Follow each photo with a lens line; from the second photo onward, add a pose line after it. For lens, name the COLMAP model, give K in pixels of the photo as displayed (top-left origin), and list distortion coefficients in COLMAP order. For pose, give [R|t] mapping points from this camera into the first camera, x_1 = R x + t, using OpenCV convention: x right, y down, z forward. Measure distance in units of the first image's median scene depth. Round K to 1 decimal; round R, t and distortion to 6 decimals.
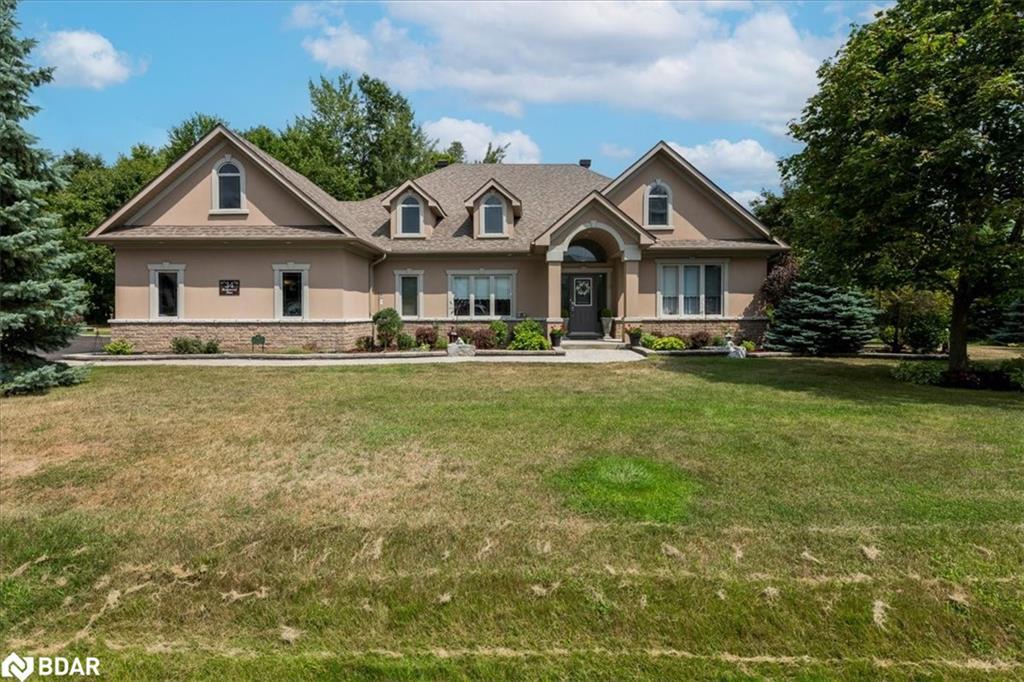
lens RADIAL K [[461.9, 0, 512.0], [0, 461.9, 322.4], [0, 0, 1]] dist [0.000410, -0.000436]
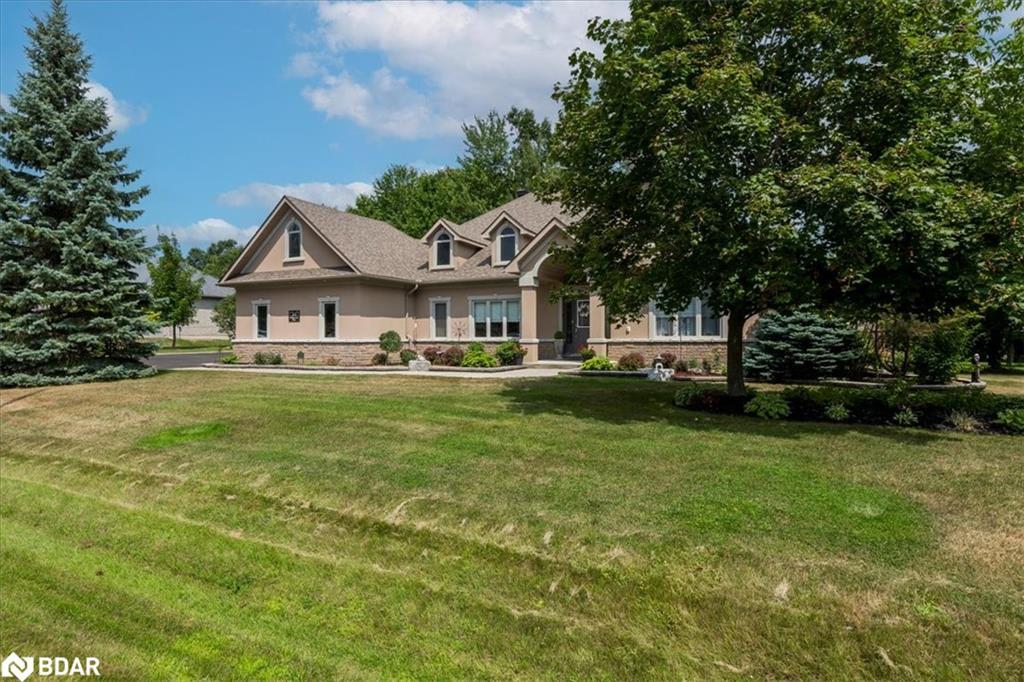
lens RADIAL K [[482.9, 0, 512.0], [0, 482.9, 341.0], [0, 0, 1]] dist [0.018567, -0.009367]
pose [[0.919893, 0.003147, -0.392157, 0.502586], [-0.006154, 0.999961, -0.006412, 0.002187], [0.392122, 0.008312, 0.919876, -0.044931]]
